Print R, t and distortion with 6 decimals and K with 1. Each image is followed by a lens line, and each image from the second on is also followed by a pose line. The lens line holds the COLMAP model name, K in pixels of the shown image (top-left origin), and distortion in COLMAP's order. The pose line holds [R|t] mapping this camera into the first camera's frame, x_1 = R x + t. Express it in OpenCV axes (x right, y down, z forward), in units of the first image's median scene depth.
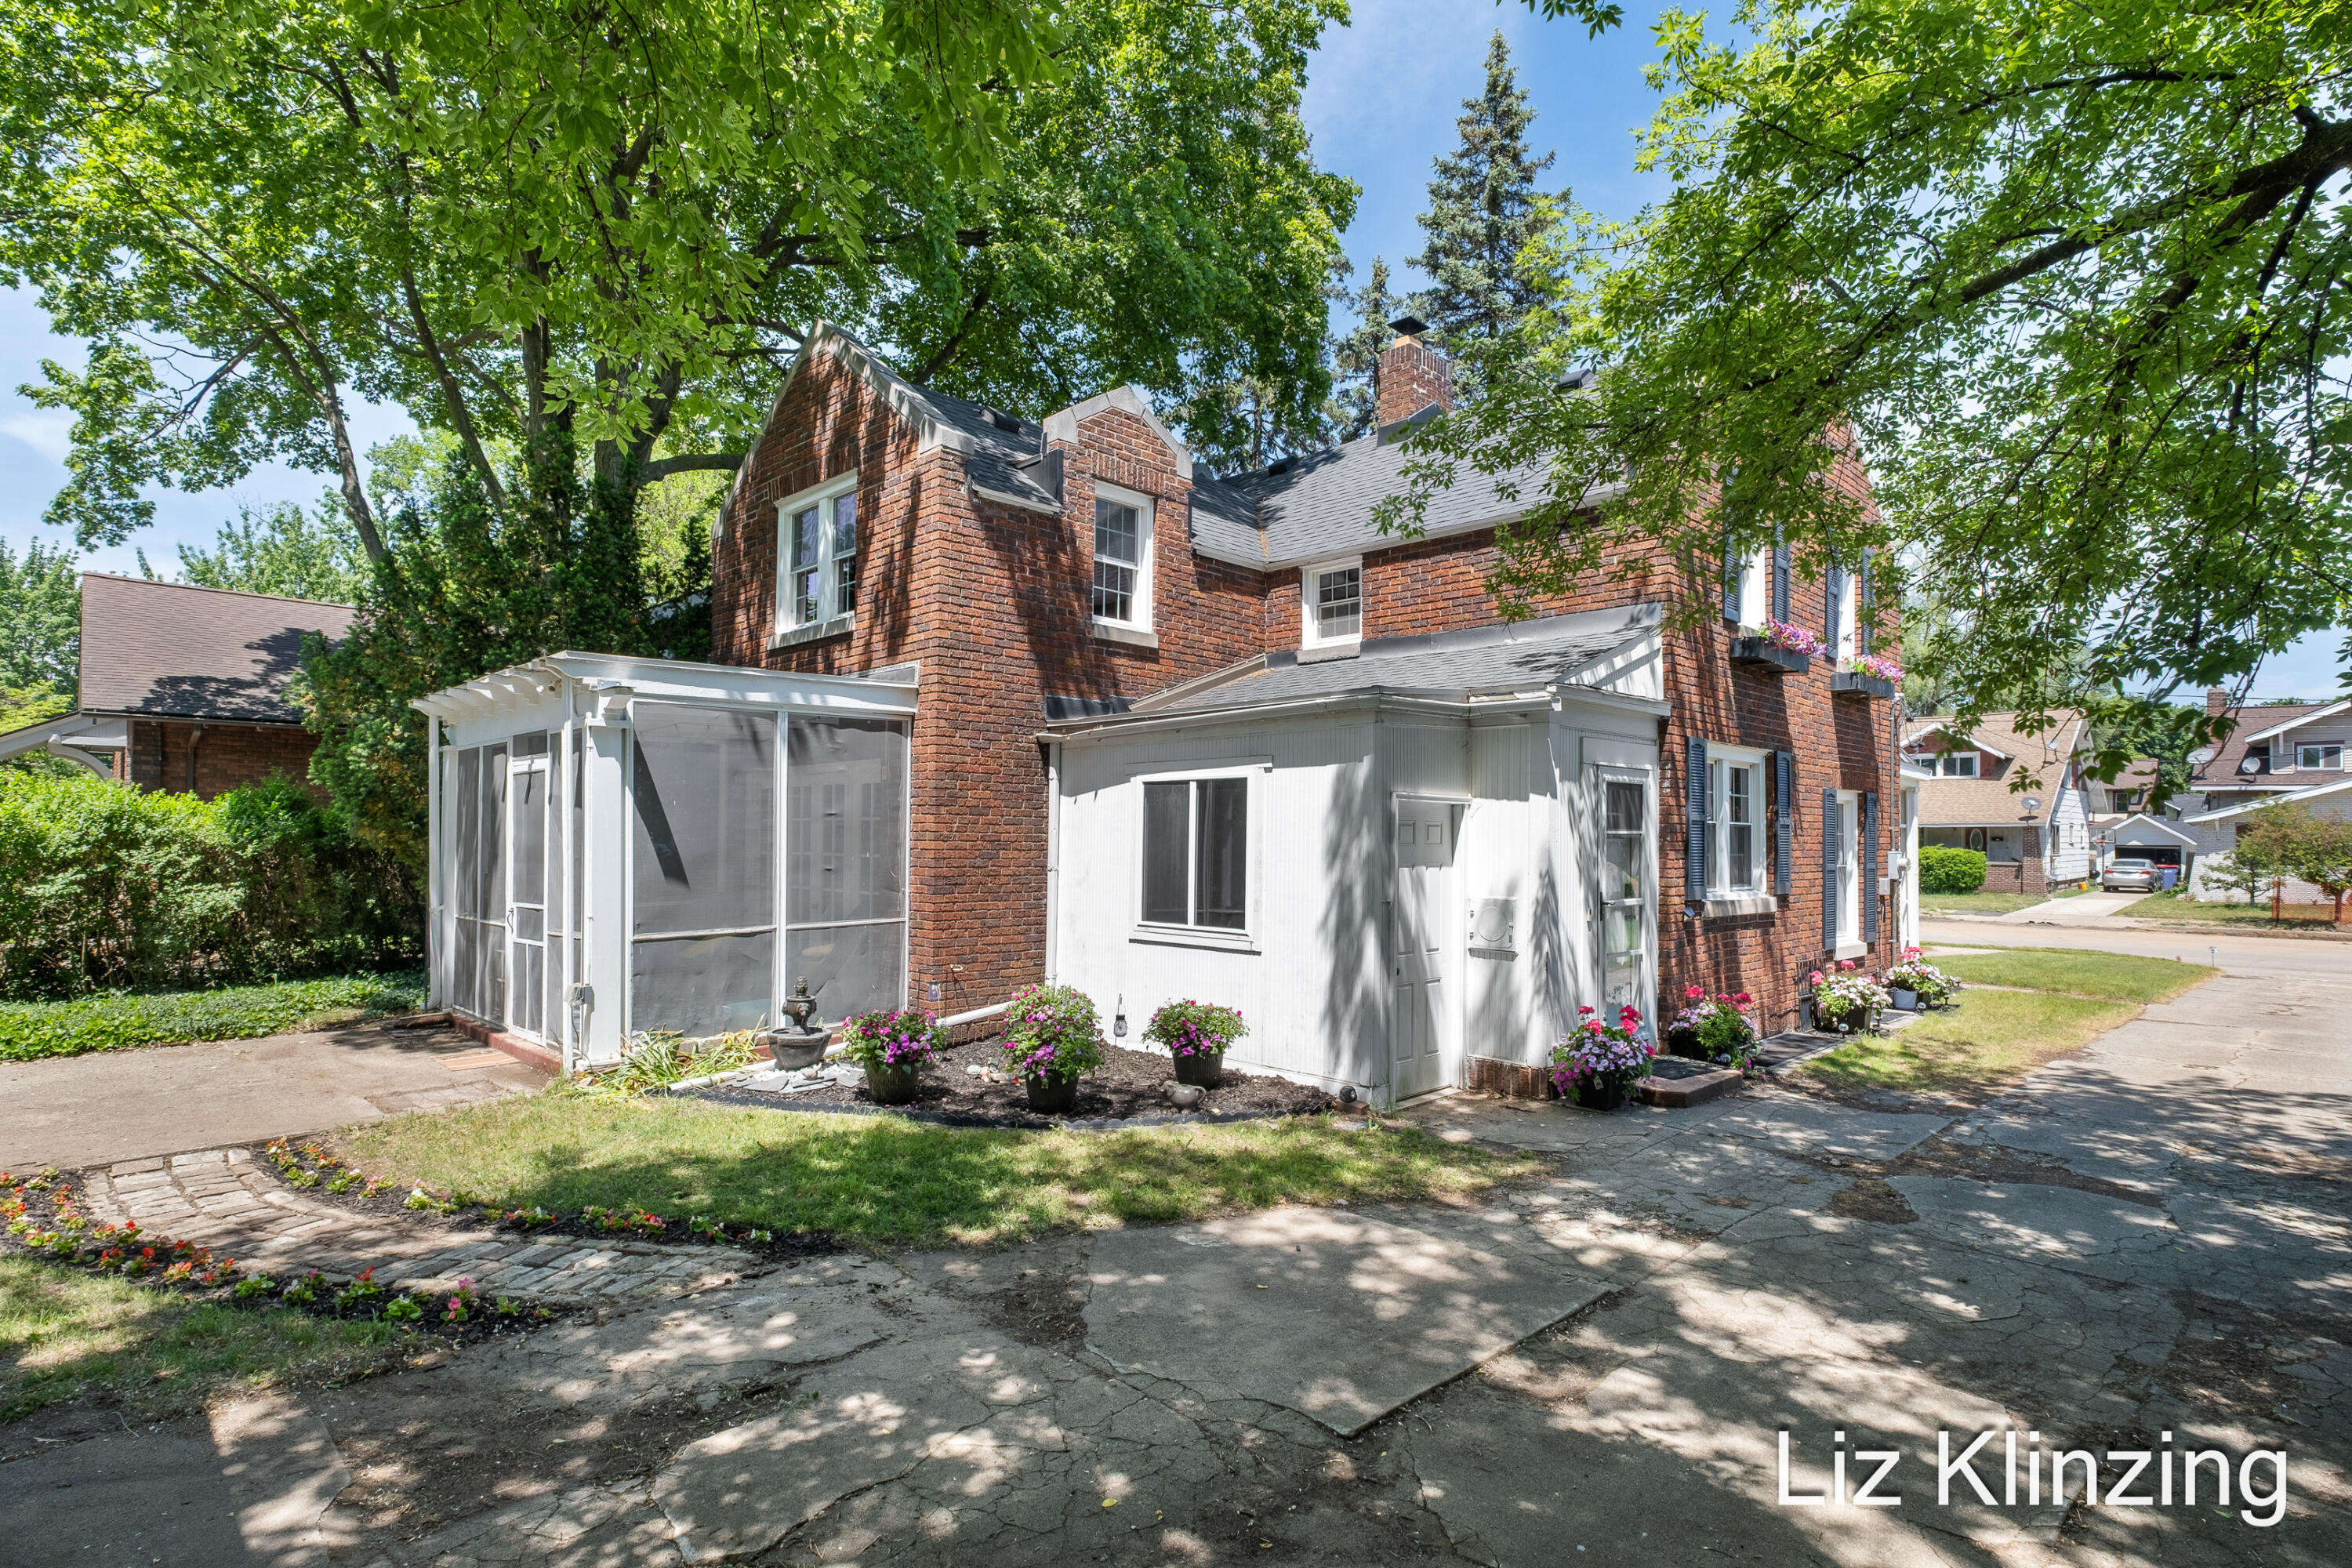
lens RADIAL K [[1203.4, 0, 1155.2], [0, 1203.4, 779.2], [0, 0, 1]] dist [-0.001544, -0.000538]
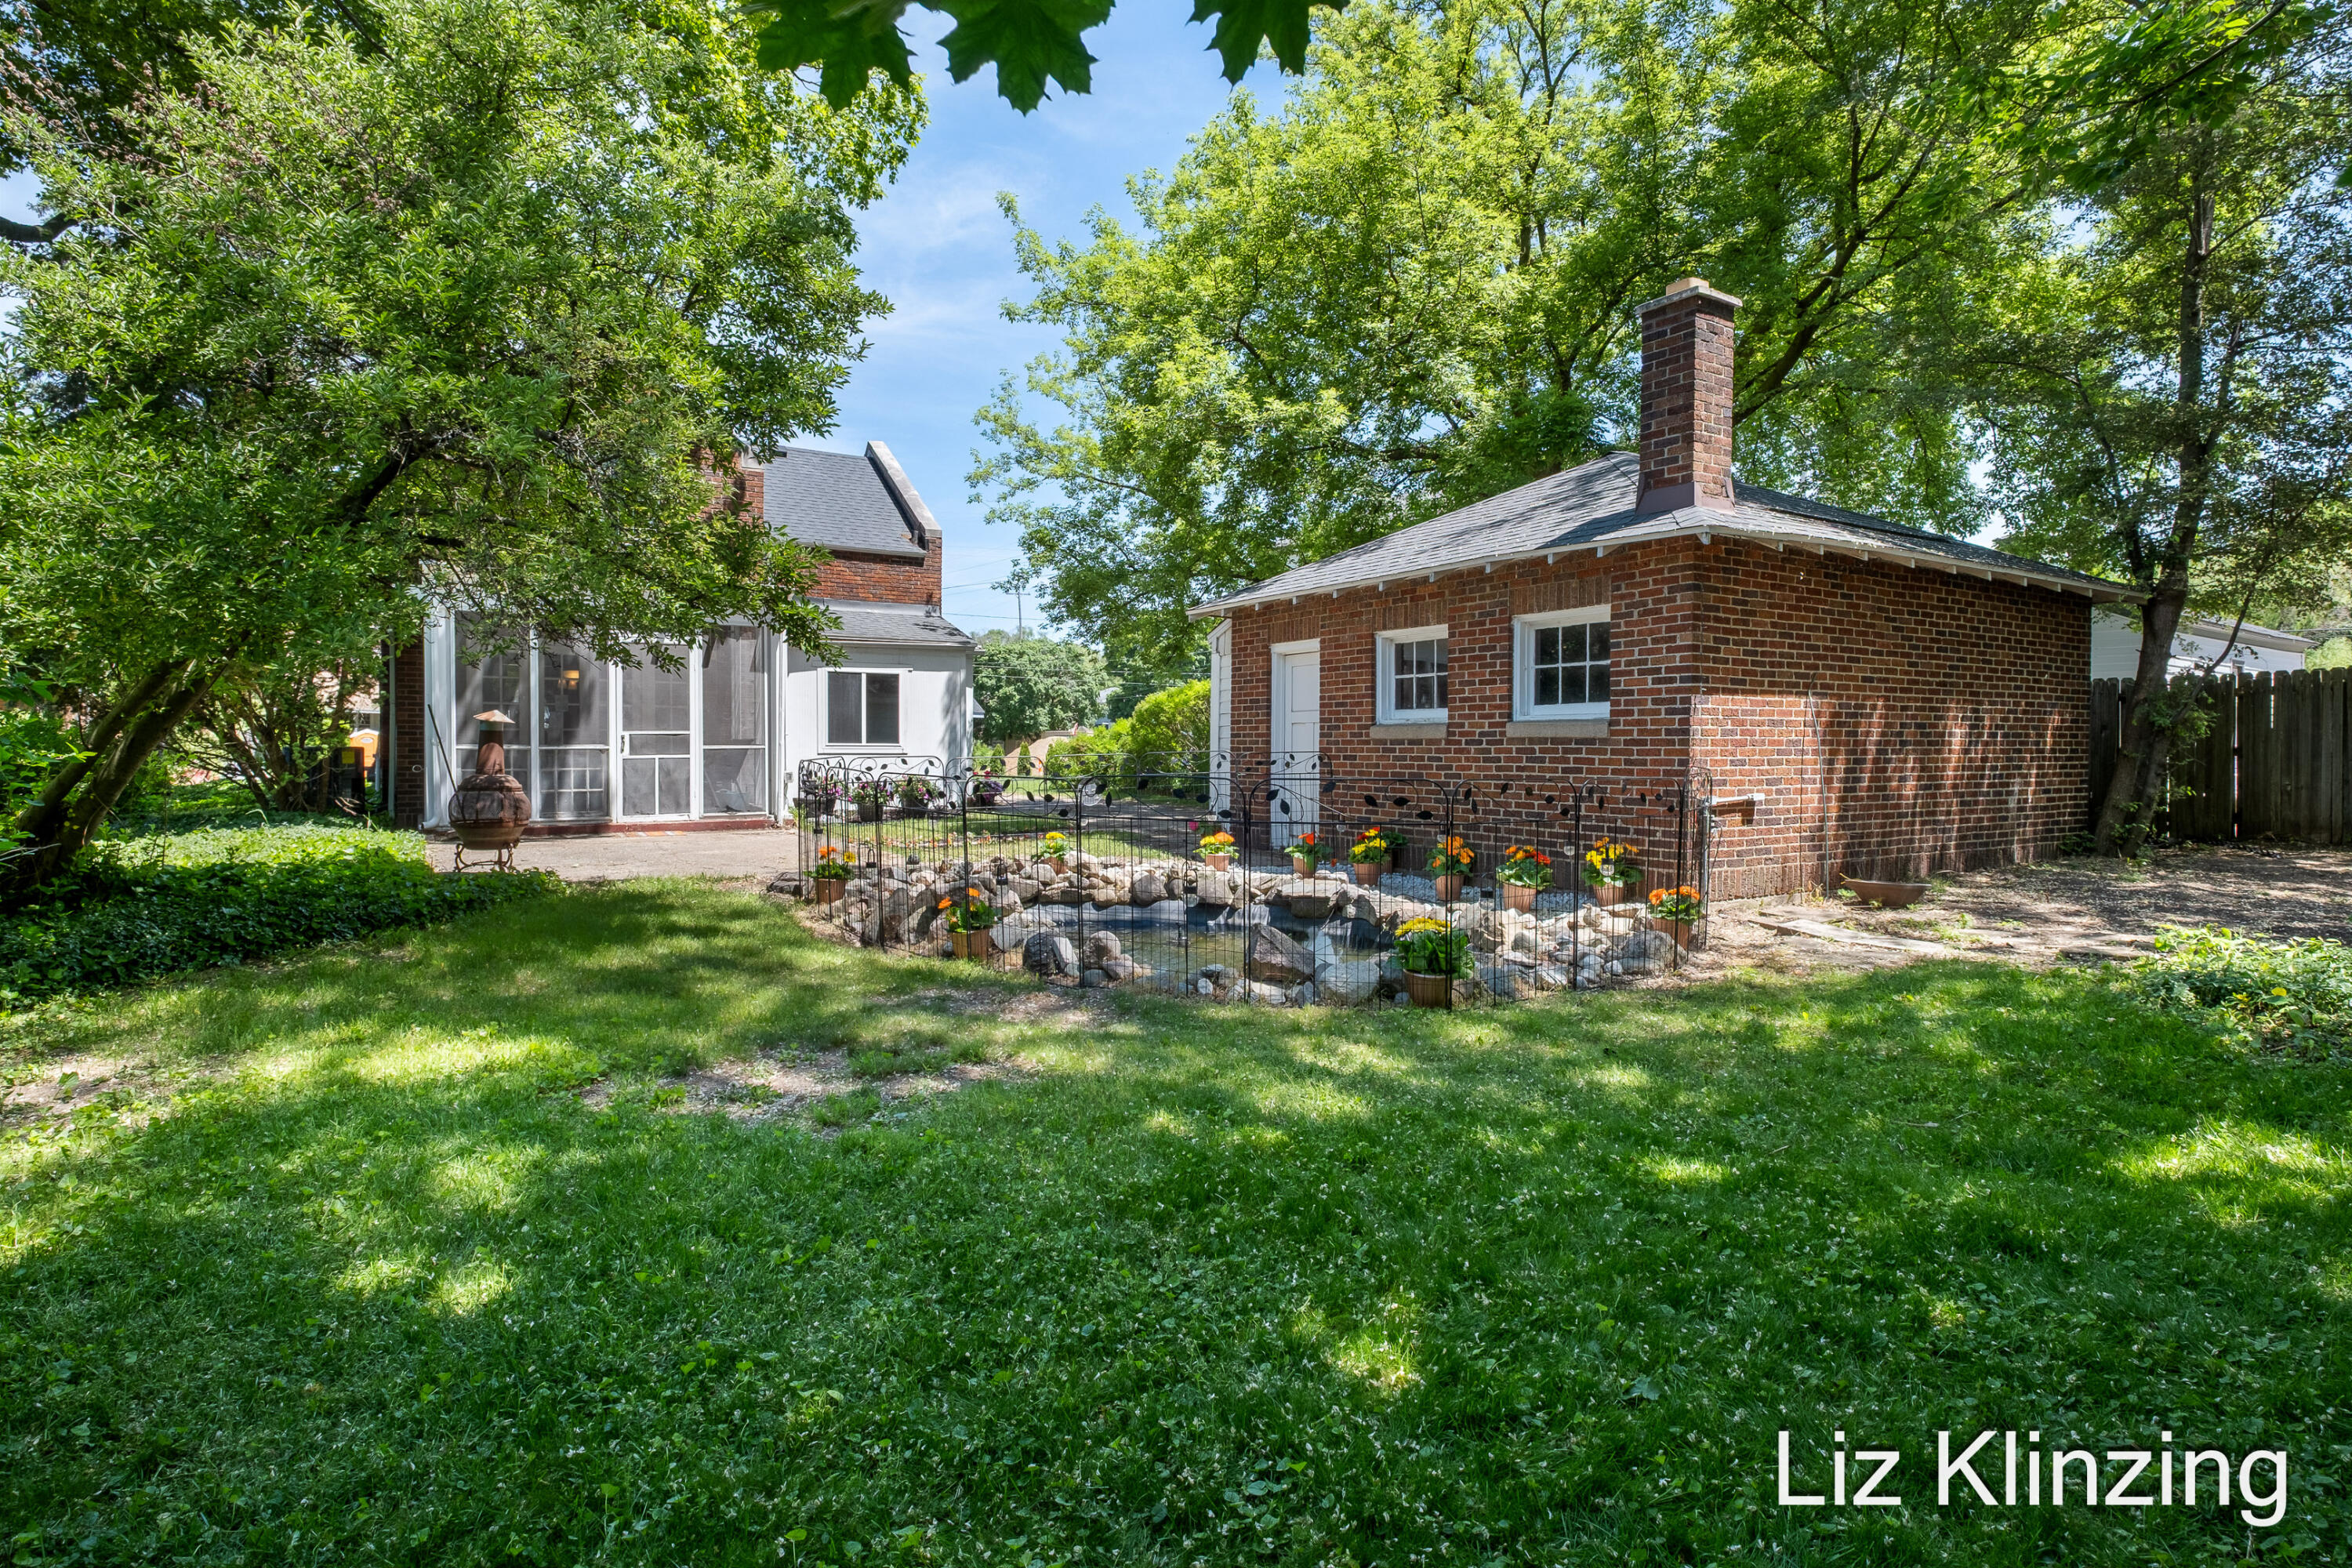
lens RADIAL K [[1203.4, 0, 1155.2], [0, 1203.4, 779.2], [0, 0, 1]] dist [-0.001544, -0.000538]
pose [[0.233139, -0.029976, 0.971981, -1.844364], [-0.051457, 0.997744, 0.043113, 0.067609], [-0.971081, -0.060067, 0.231071, 0.031612]]
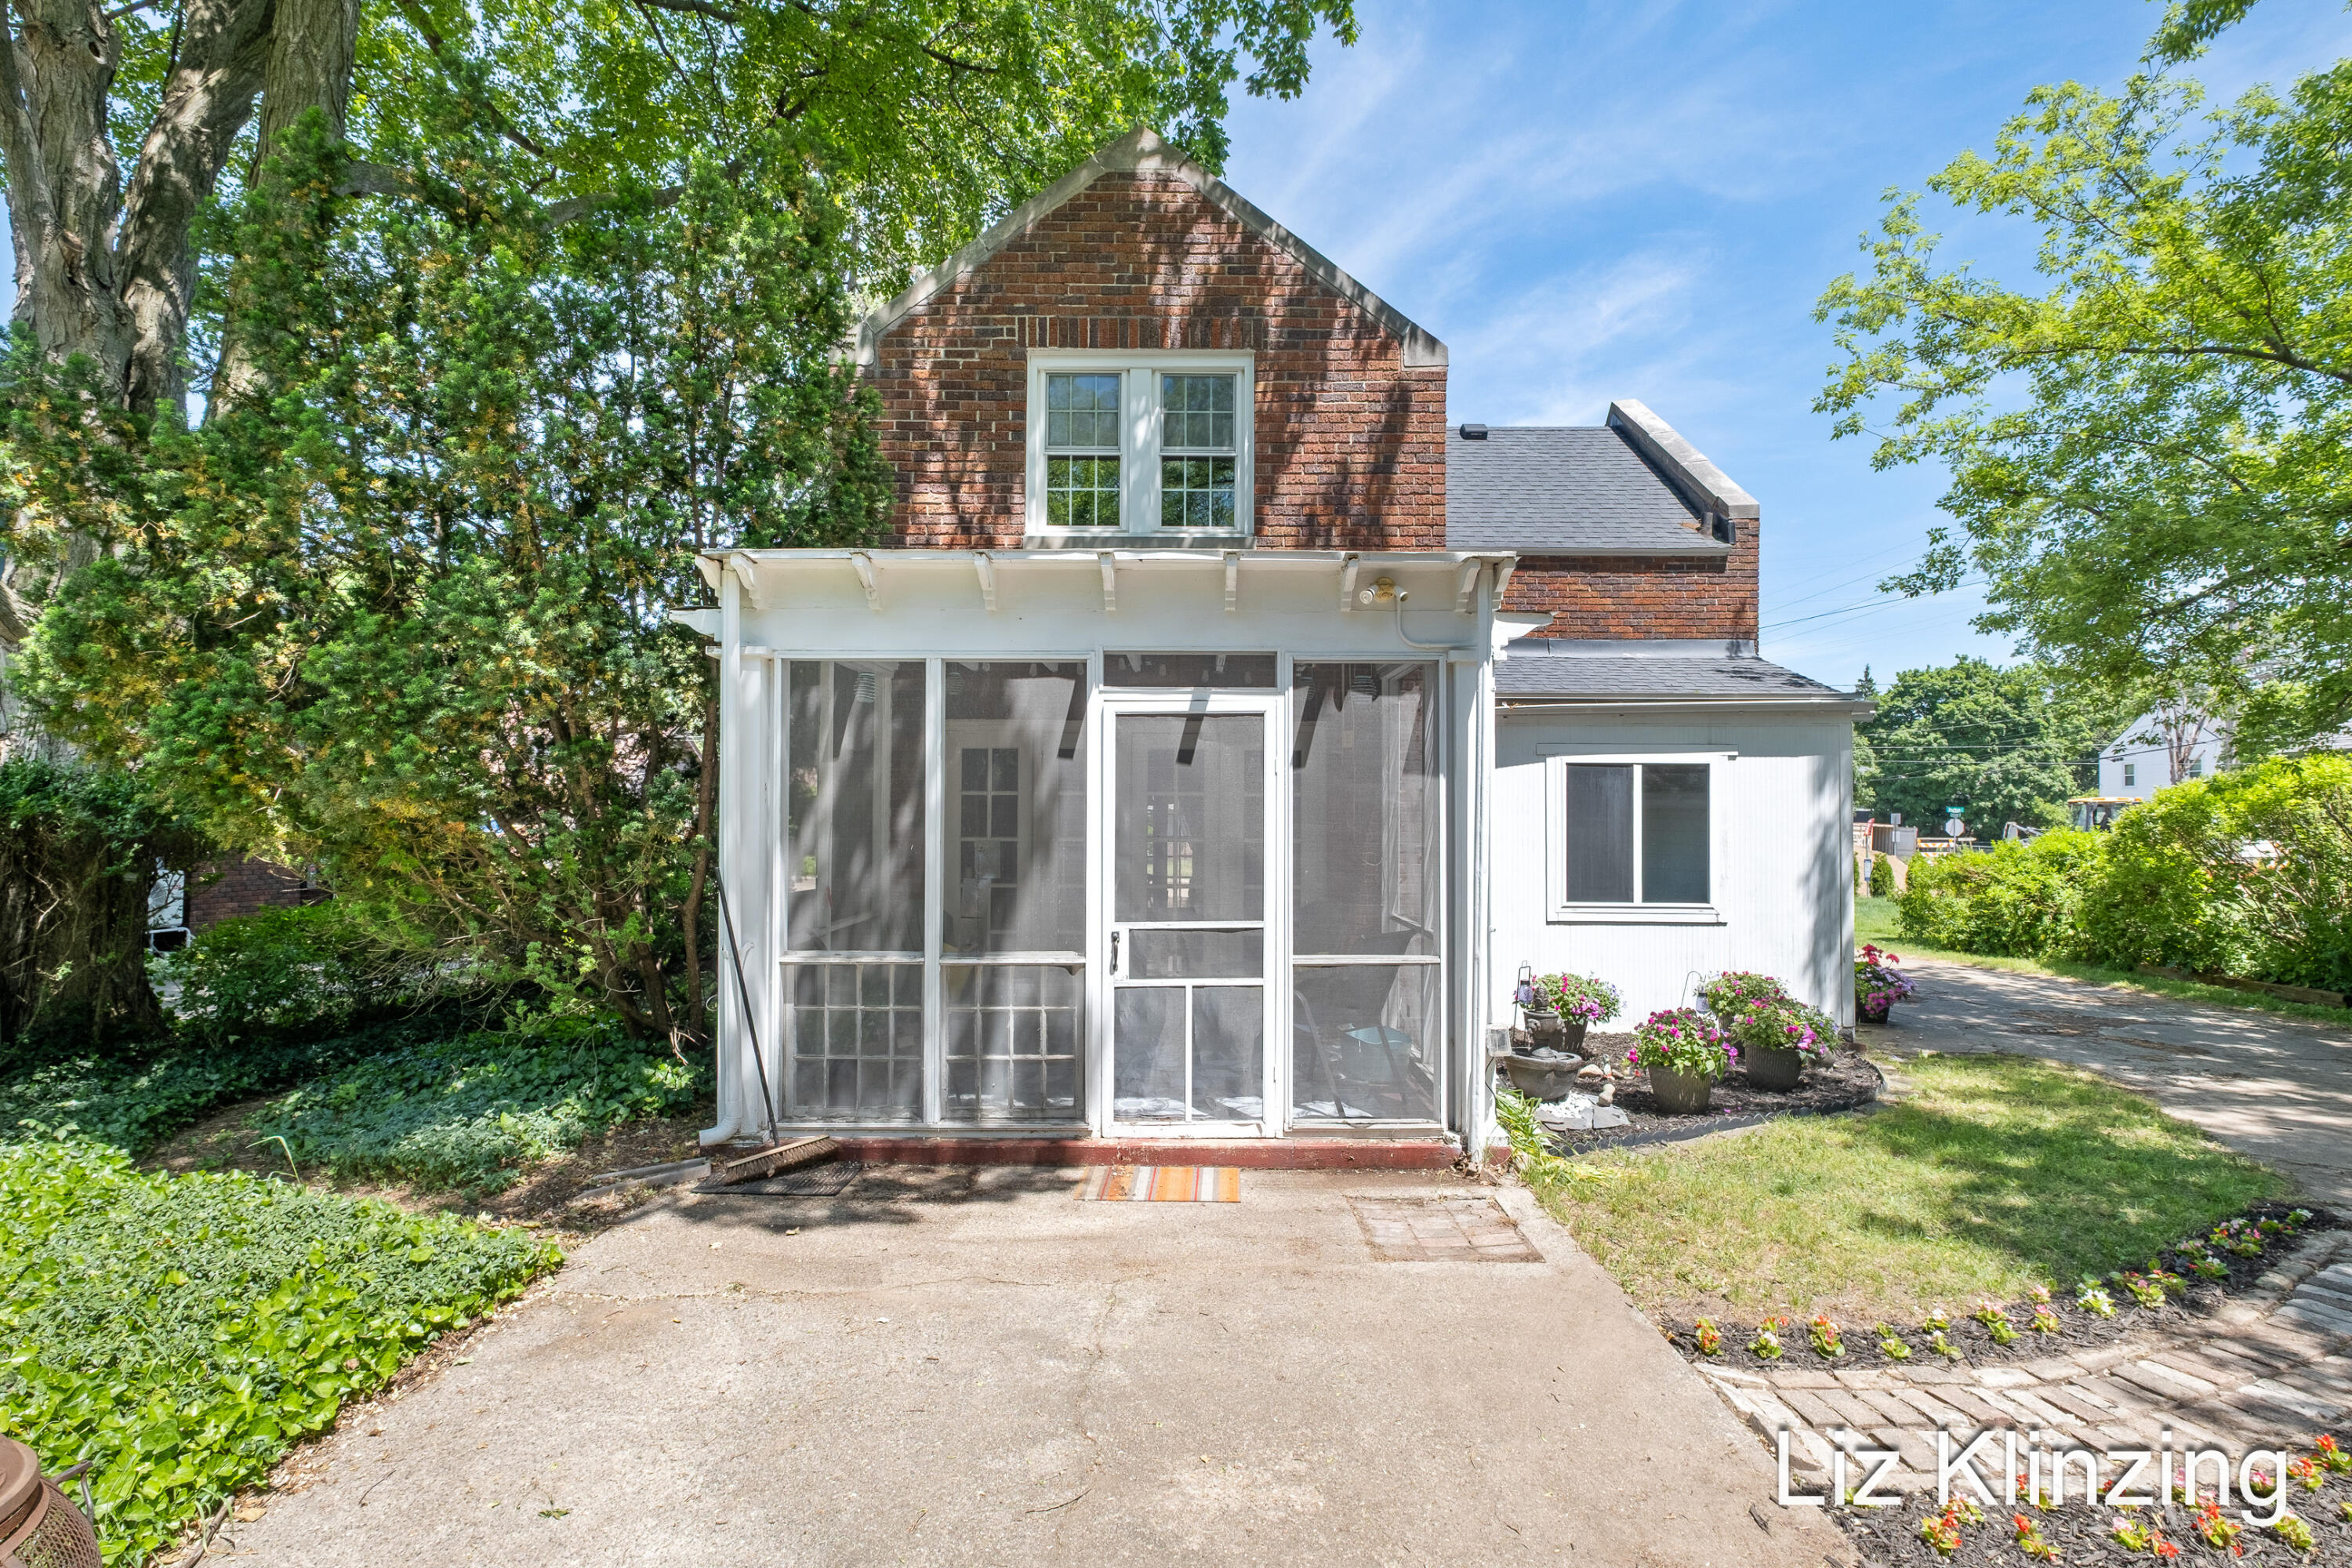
lens RADIAL K [[1159.8, 0, 1187.1], [0, 1159.8, 791.3], [0, 0, 1]] dist [-0.003601, -0.001077]
pose [[0.702011, 0.019562, 0.711897, -0.953426], [-0.039389, 0.999159, 0.011387, 0.028693], [-0.711076, -0.036035, 0.702192, 0.568332]]
